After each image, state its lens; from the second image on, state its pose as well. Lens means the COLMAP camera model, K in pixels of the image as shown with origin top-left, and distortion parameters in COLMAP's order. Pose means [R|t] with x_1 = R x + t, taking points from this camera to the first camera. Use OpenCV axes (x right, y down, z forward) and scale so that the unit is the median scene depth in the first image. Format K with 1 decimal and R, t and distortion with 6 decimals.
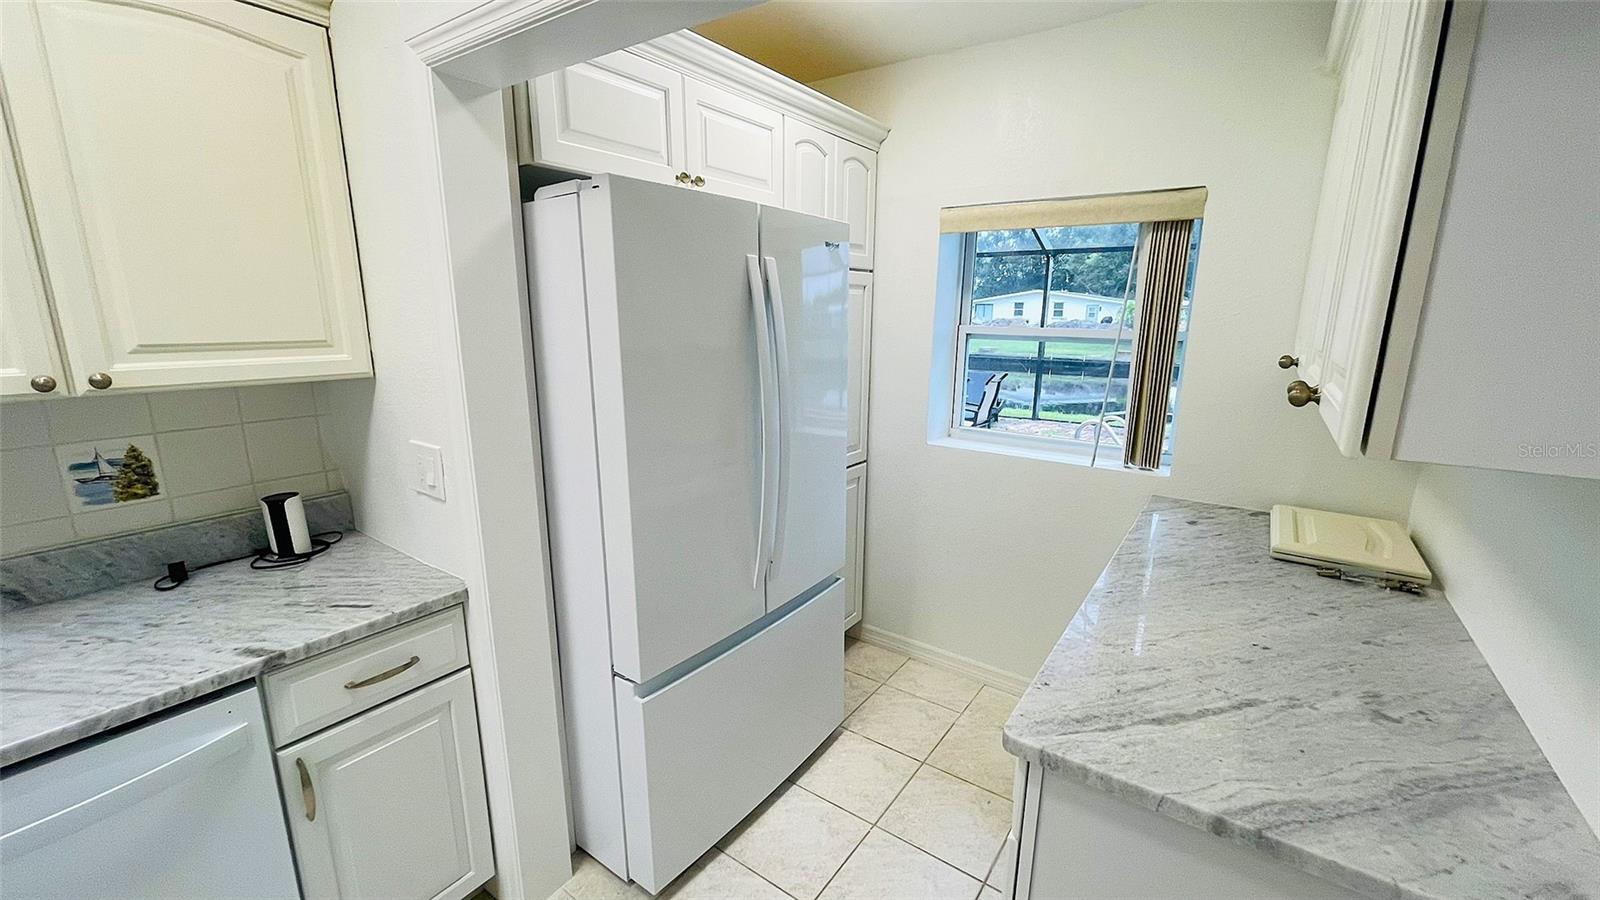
lens RADIAL K [[643.0, 0, 802.6], [0, 643.0, 455.0], [0, 0, 1]] dist [0.001108, 0.000341]
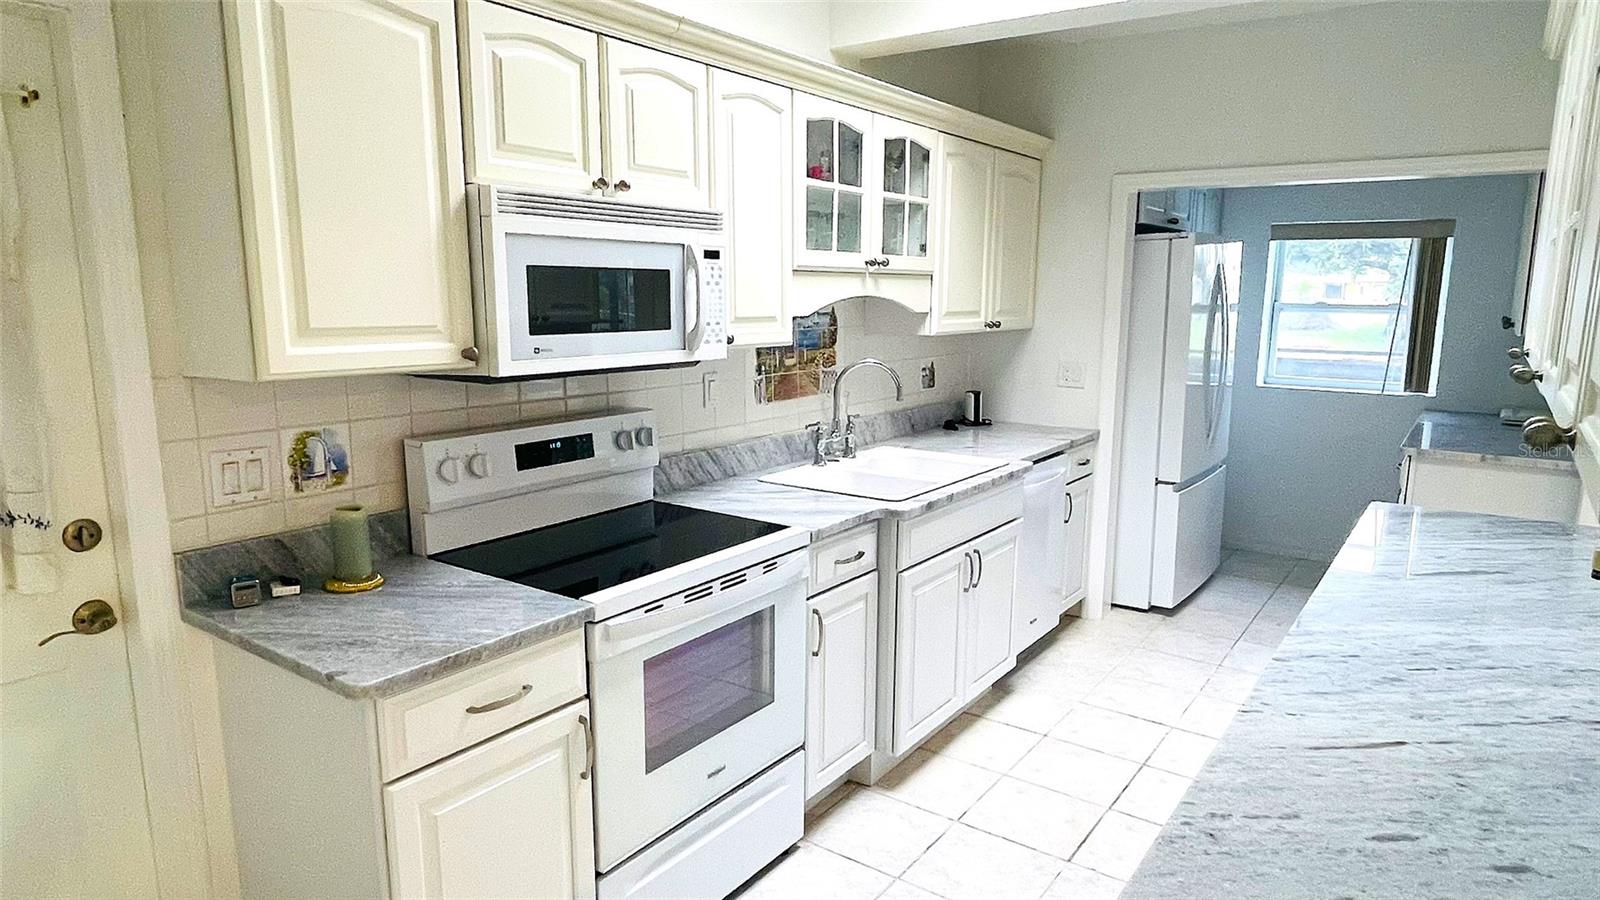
lens RADIAL K [[946.3, 0, 800.0], [0, 946.3, 450.0], [0, 0, 1]] dist [0.005517, -0.003812]
pose [[0.999939, 0.000787, -0.010994, -1.507963], [-0.001400, 0.998439, -0.055834, 0.457219], [0.010933, 0.055846, 0.998380, -2.086011]]
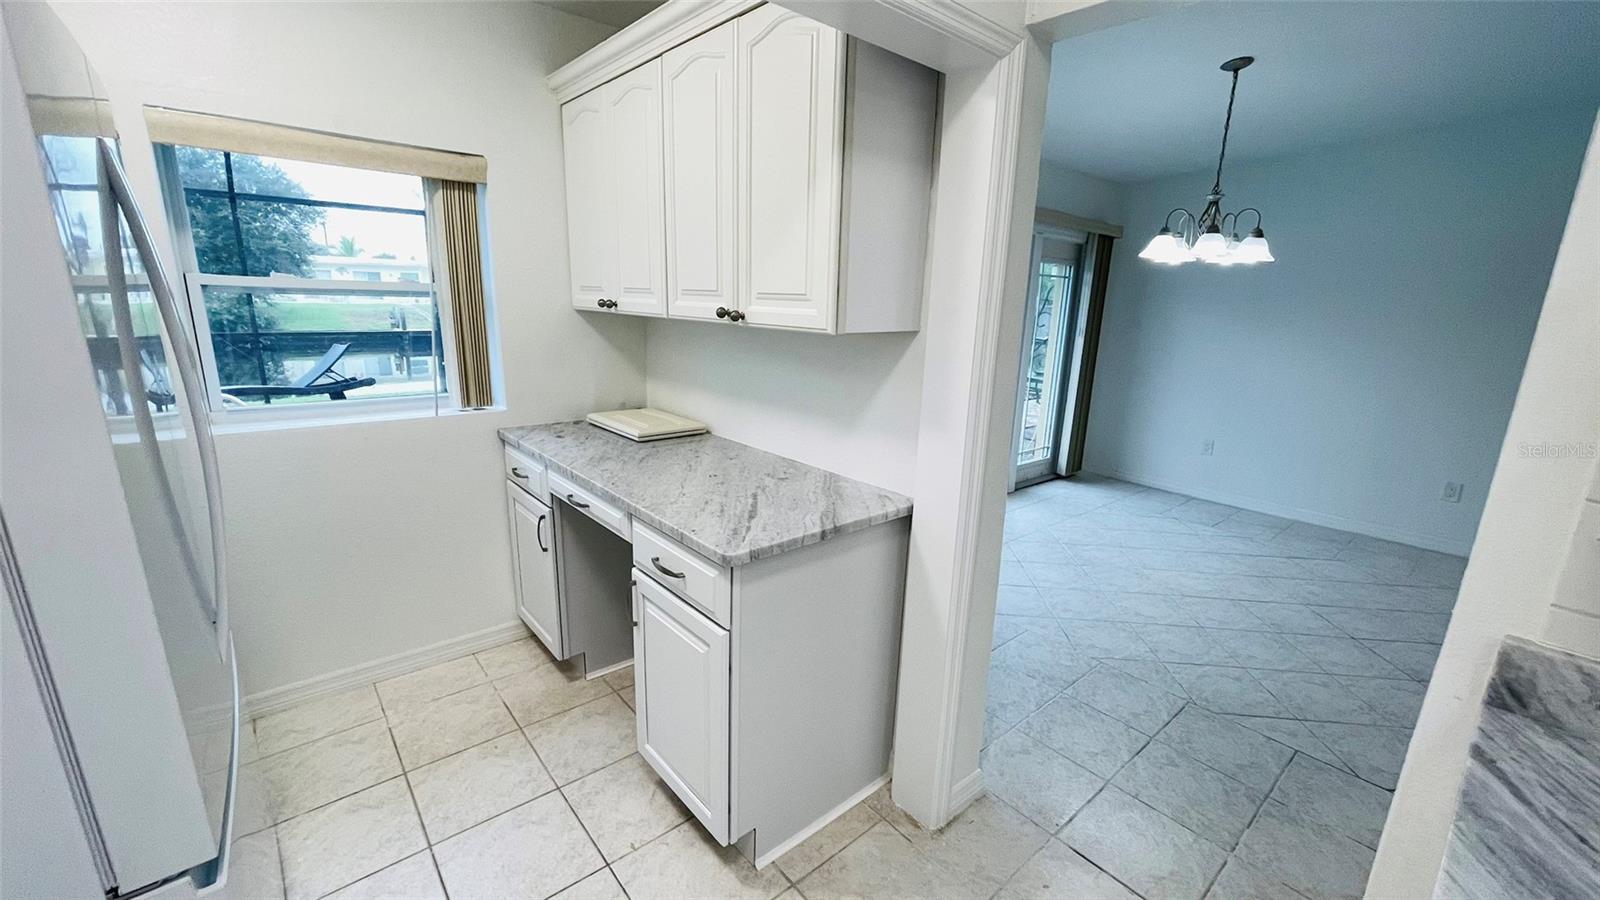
lens RADIAL K [[643.0, 0, 802.6], [0, 643.0, 455.0], [0, 0, 1]] dist [0.001108, 0.000341]
pose [[0.240275, -0.237268, 0.941261, -0.636821], [0.185288, 0.963049, 0.195462, -0.024189], [-0.952857, 0.127440, 0.275359, 0.278935]]
